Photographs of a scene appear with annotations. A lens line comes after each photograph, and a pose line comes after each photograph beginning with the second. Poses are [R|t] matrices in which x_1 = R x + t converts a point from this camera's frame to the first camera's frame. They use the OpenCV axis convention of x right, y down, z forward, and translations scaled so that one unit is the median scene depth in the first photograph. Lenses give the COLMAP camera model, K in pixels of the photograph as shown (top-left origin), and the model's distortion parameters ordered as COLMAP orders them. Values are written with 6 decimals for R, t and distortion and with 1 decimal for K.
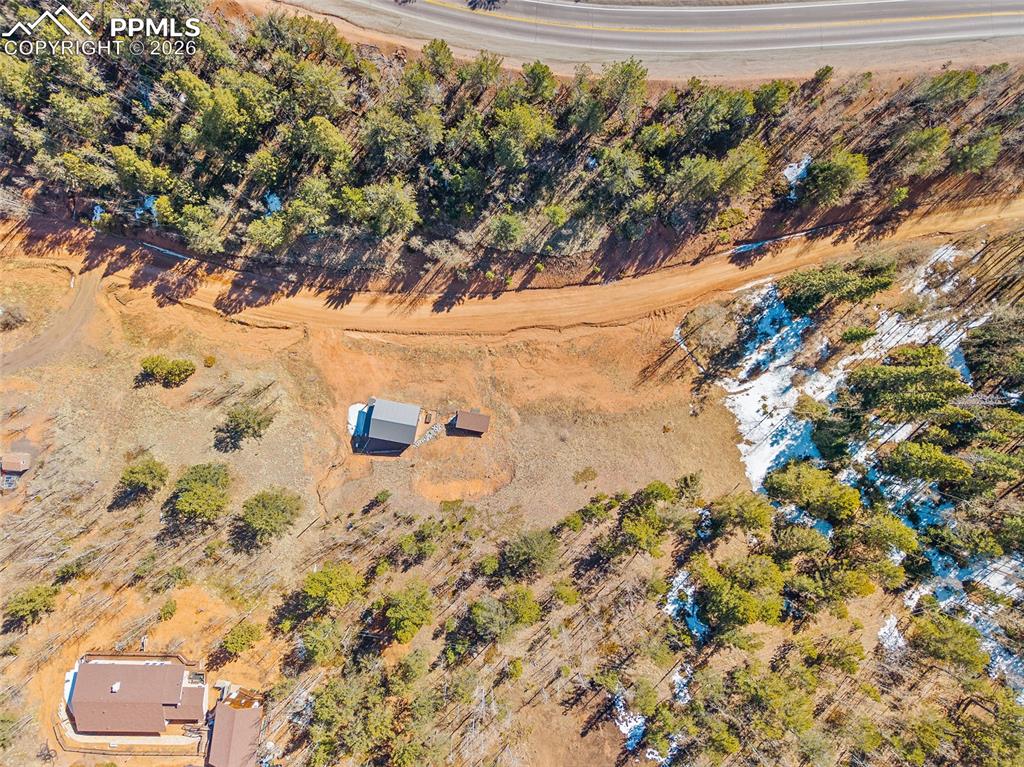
lens RADIAL K [[688.3, 0, 512.0], [0, 688.3, 383.9], [0, 0, 1]] dist [0.027369, -0.023366]
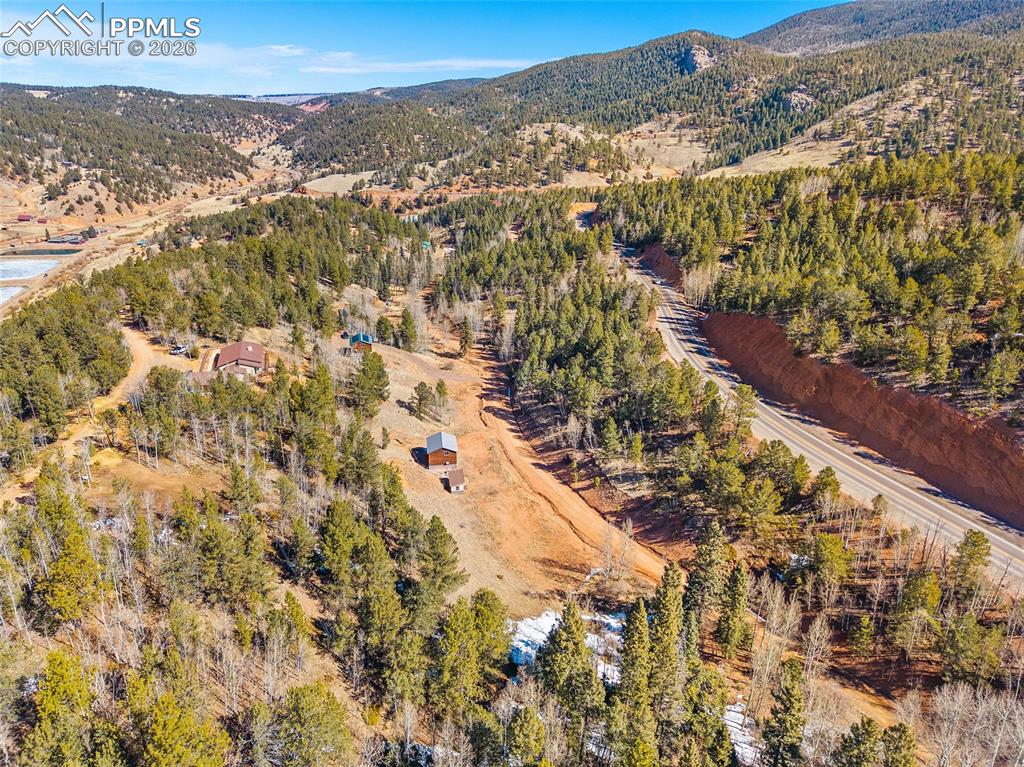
lens RADIAL K [[688.3, 0, 512.5], [0, 688.3, 381.2], [0, 0, 1]] dist [0.027369, -0.023366]
pose [[0.324773, 0.345134, -0.880571, 0.971450], [-0.945748, 0.127504, -0.298837, 0.298479], [0.009138, 0.929852, 0.367820, 0.399119]]
